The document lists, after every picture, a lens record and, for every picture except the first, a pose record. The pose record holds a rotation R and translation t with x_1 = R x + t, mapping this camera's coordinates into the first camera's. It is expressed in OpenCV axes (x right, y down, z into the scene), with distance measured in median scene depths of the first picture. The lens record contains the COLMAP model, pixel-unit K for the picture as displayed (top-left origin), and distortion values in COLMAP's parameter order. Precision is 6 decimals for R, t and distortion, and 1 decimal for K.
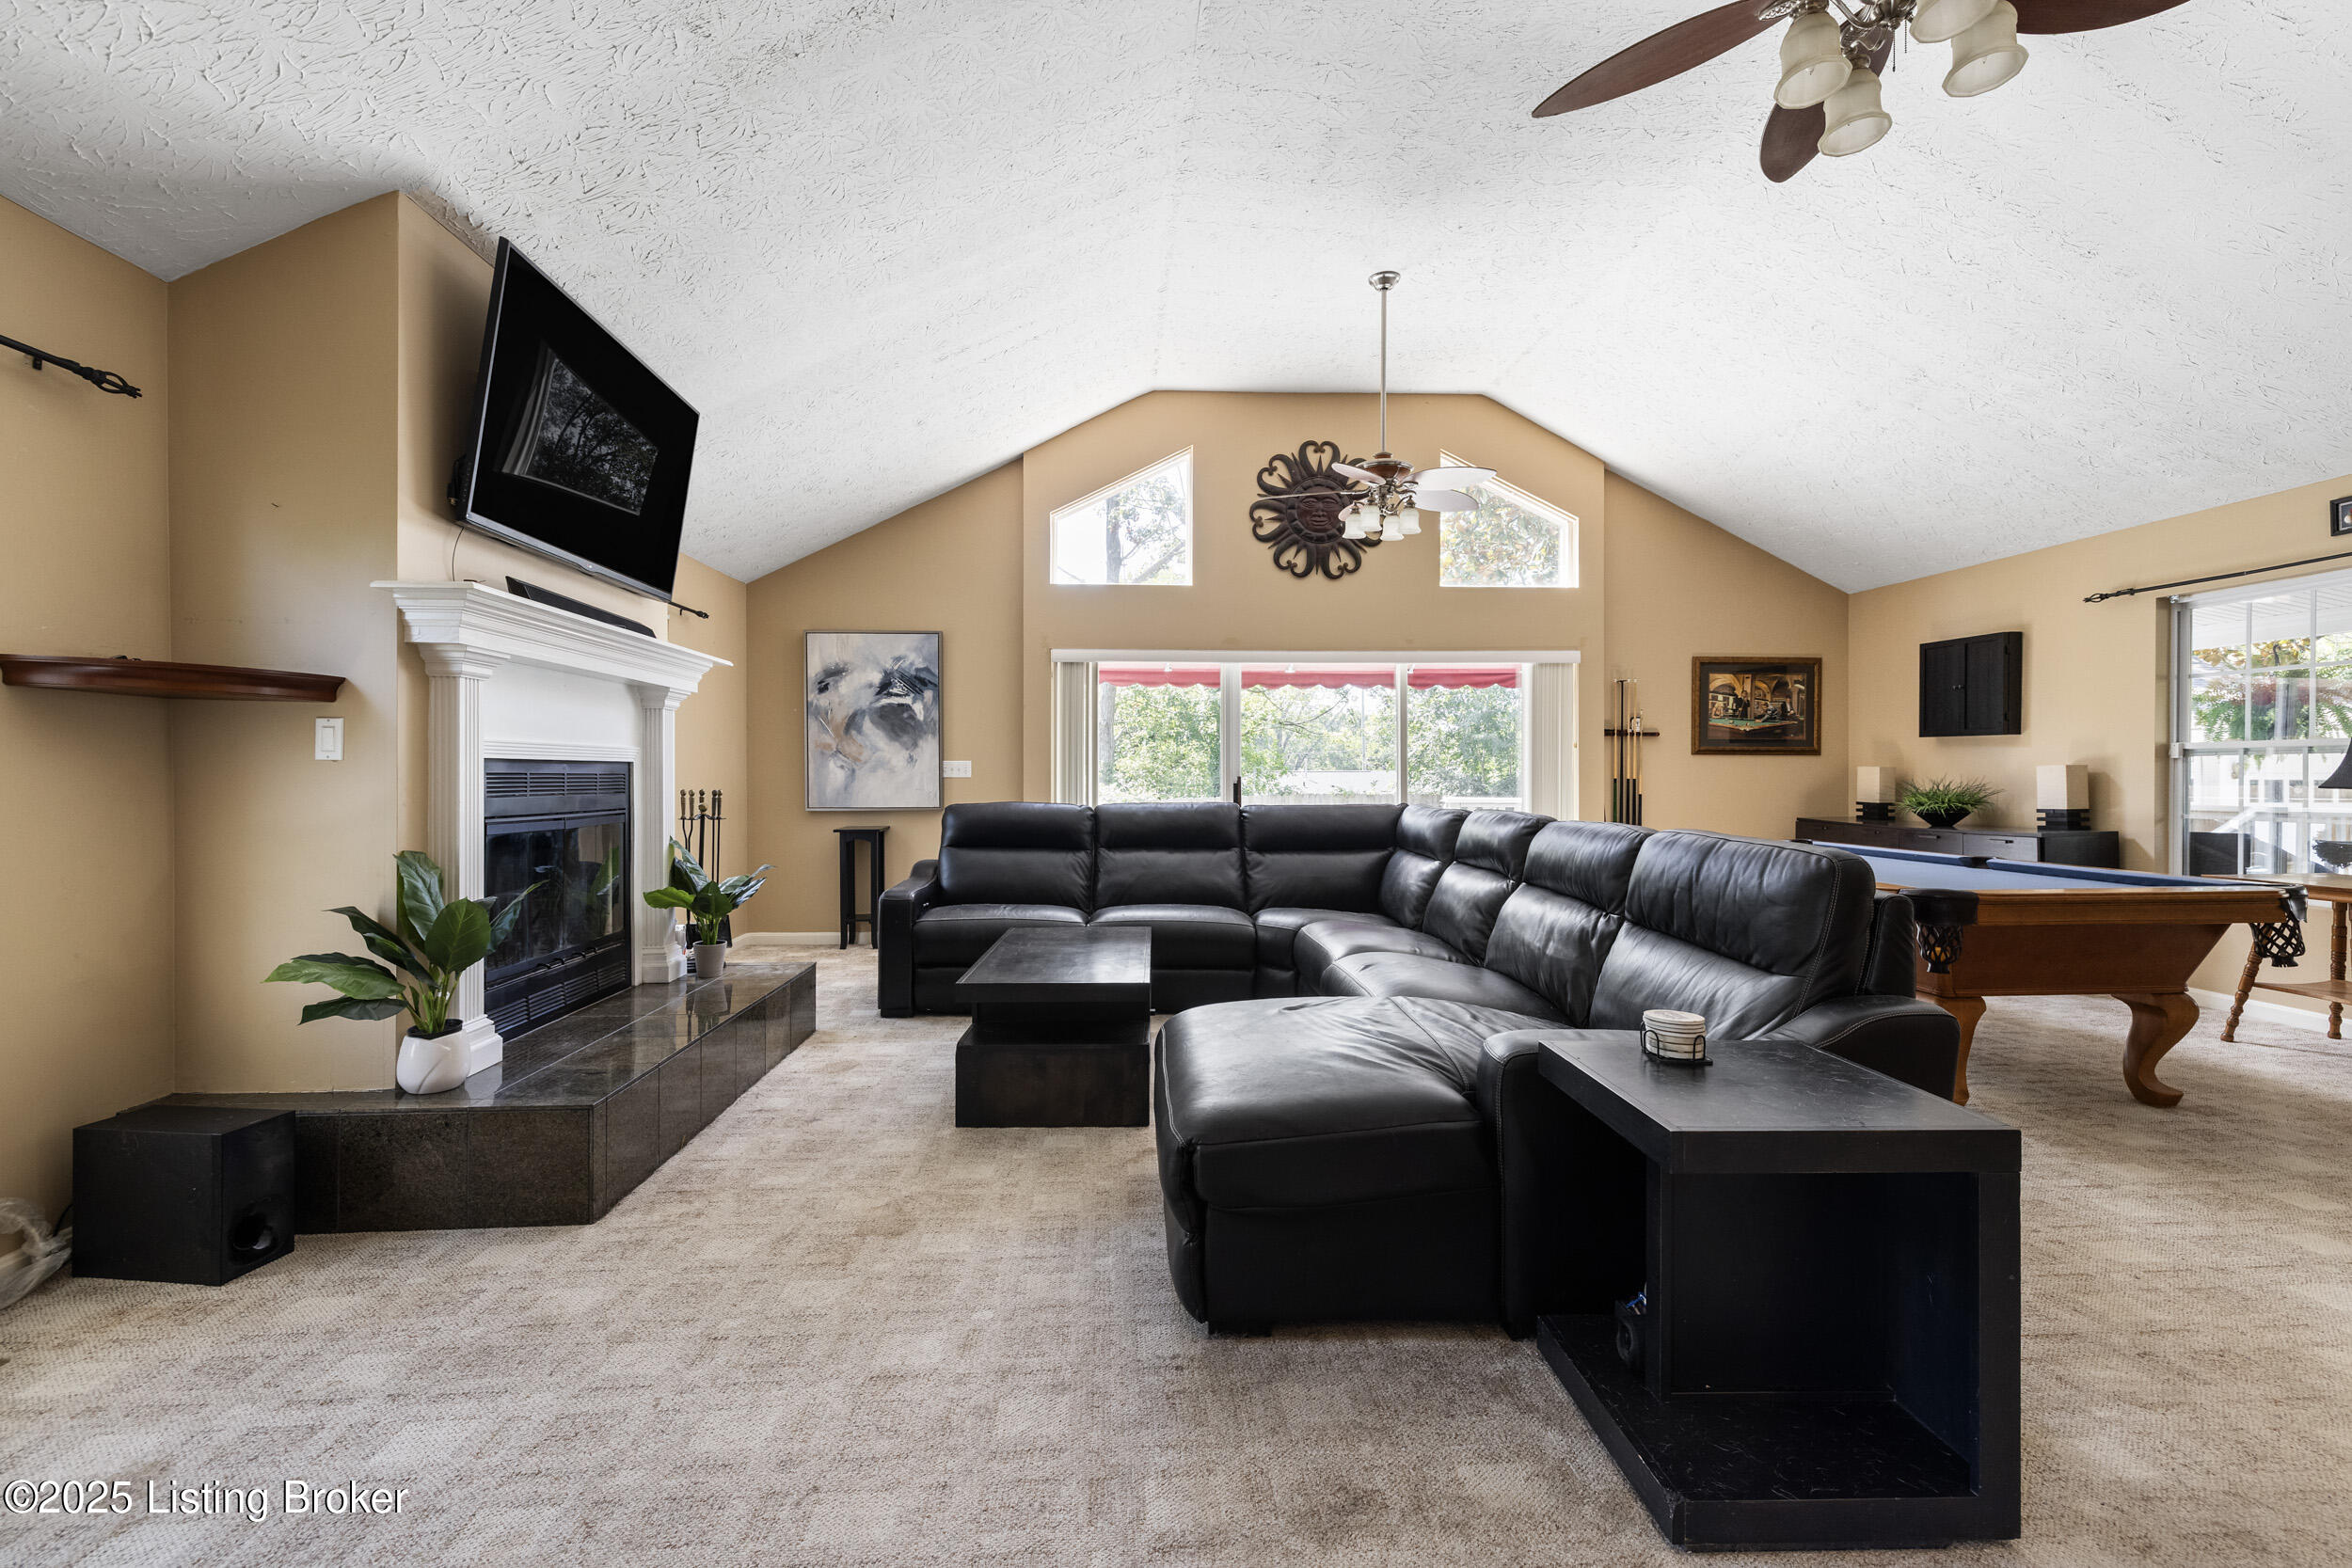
lens RADIAL K [[1000.8, 0, 1172.2], [0, 1000.8, 773.6], [0, 0, 1]] dist [0.003168, -0.001174]
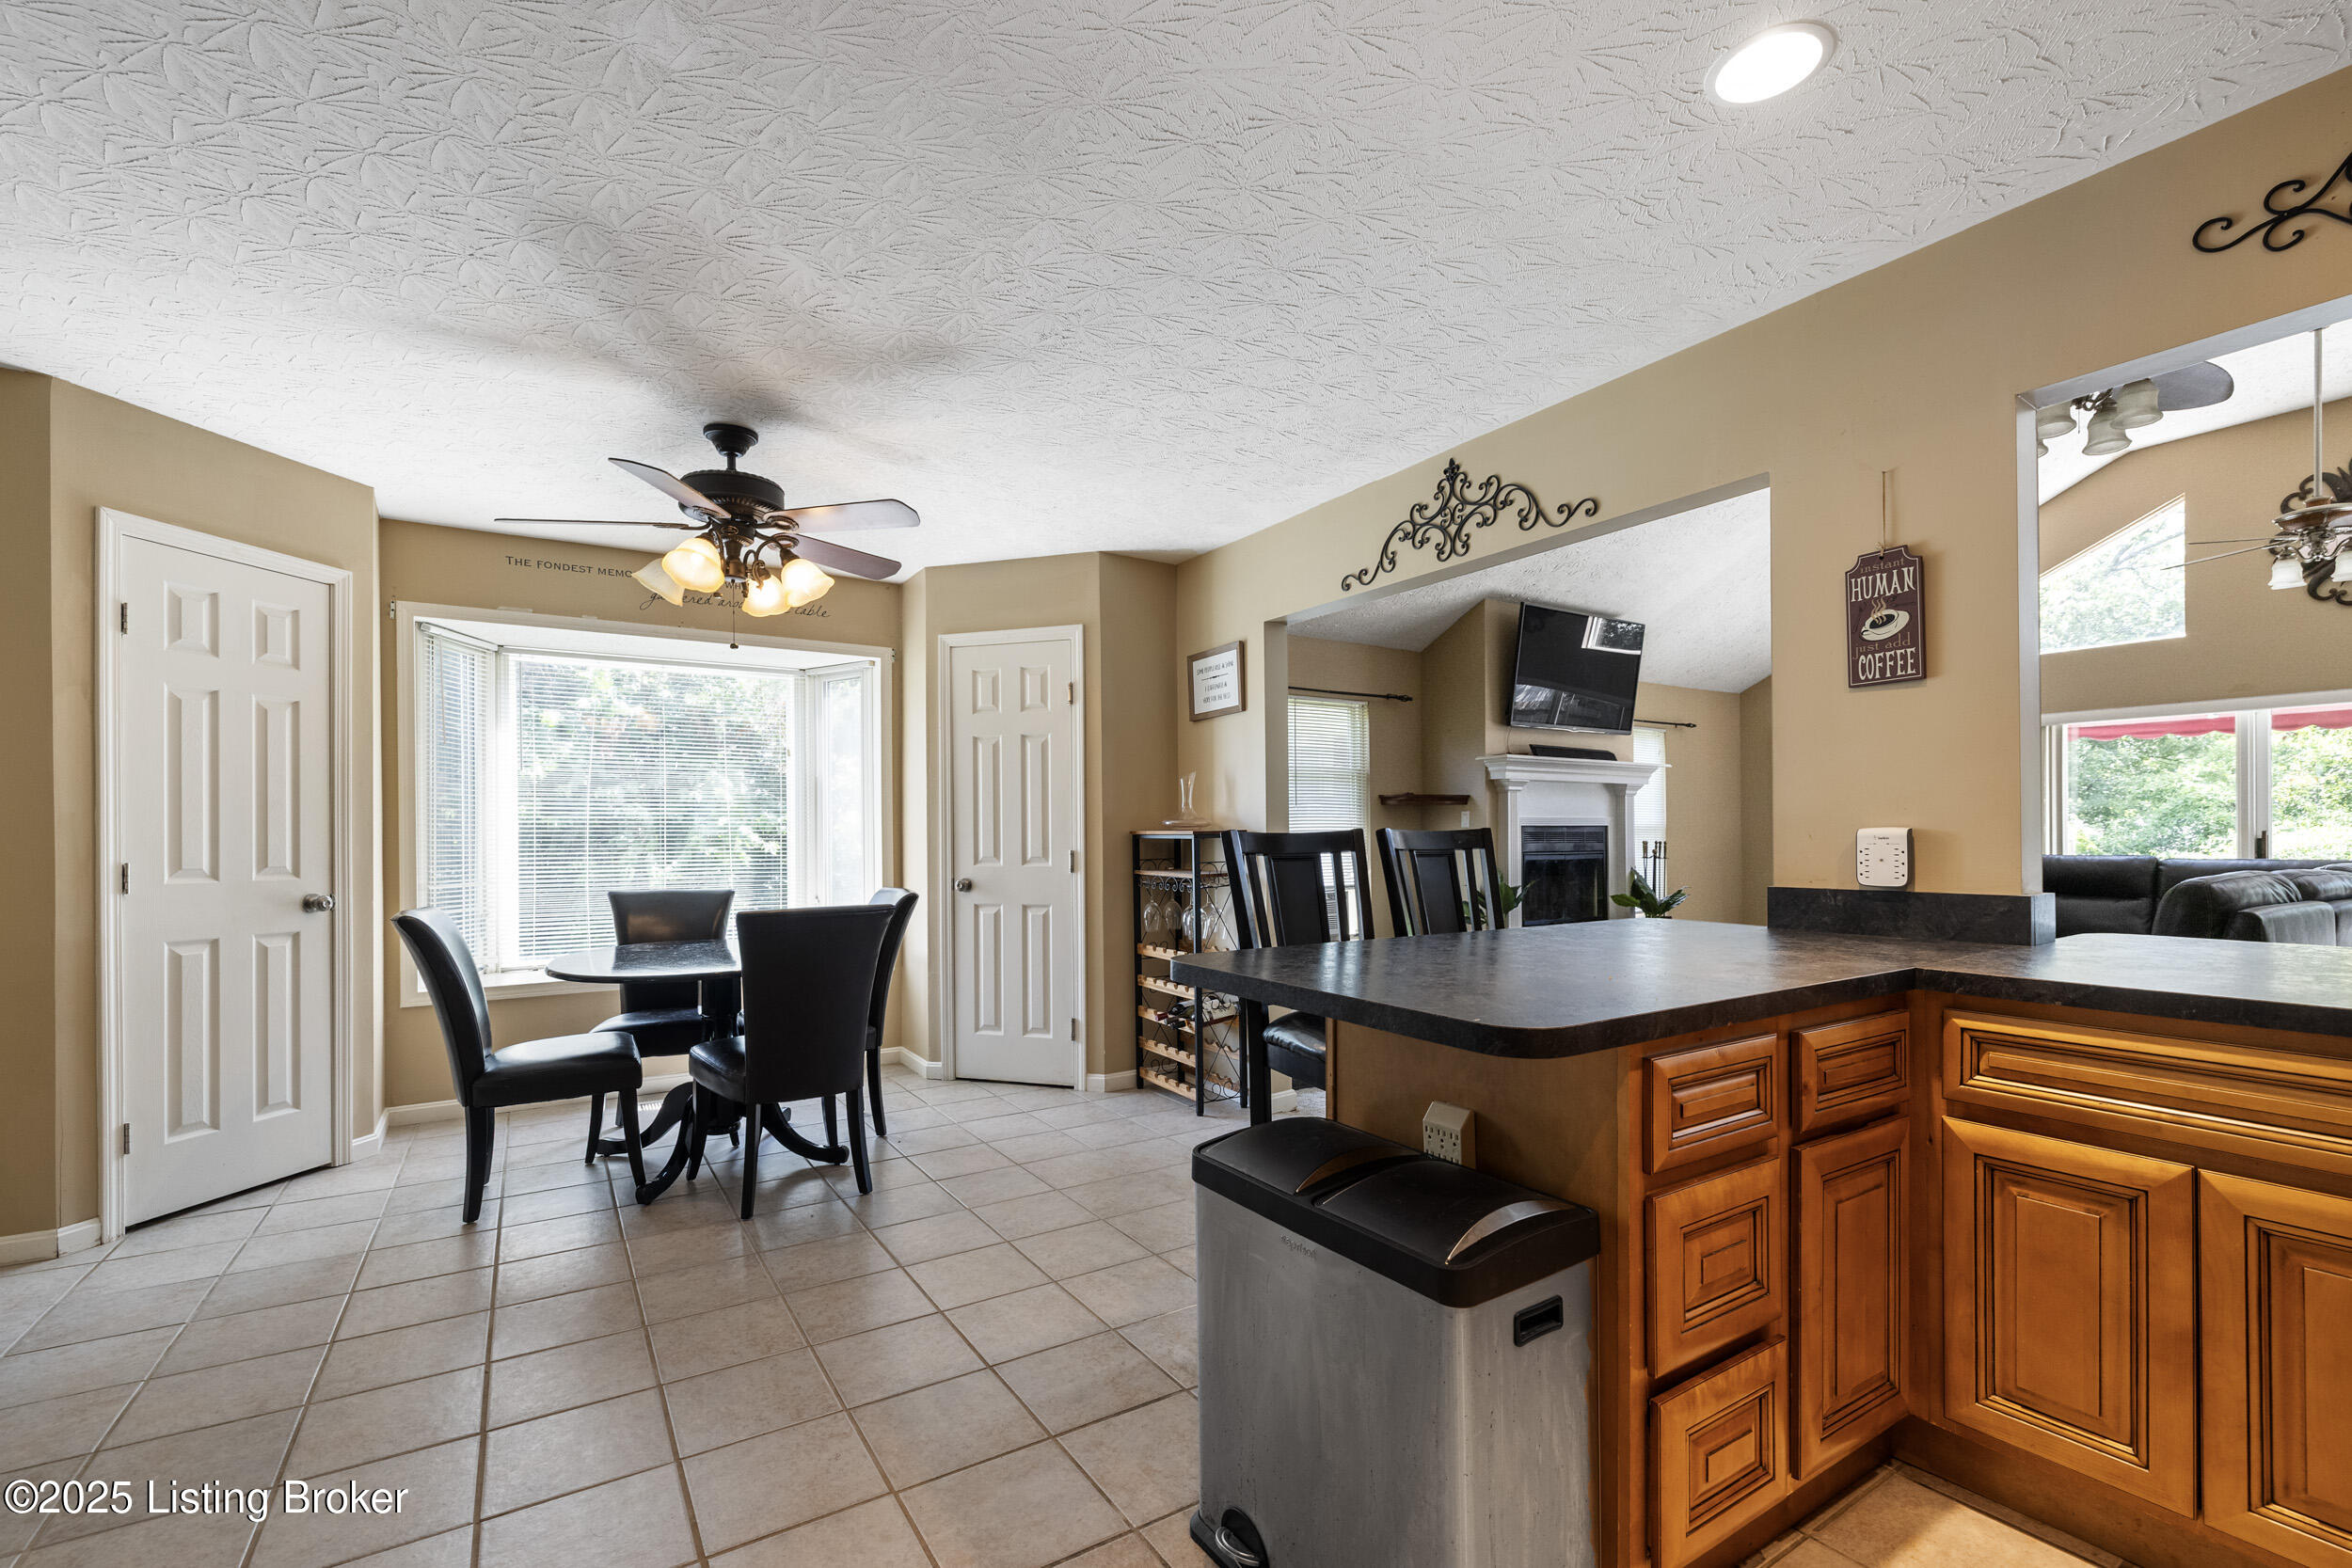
lens RADIAL K [[1000.8, 0, 1160.7], [0, 1000.8, 839.5], [0, 0, 1]] dist [0.003168, -0.001174]
pose [[0.472927, 0.001034, -0.881101, 0.530480], [0.007313, 0.999960, 0.005098, -0.000762], [0.881072, -0.008854, 0.472900, -0.454480]]
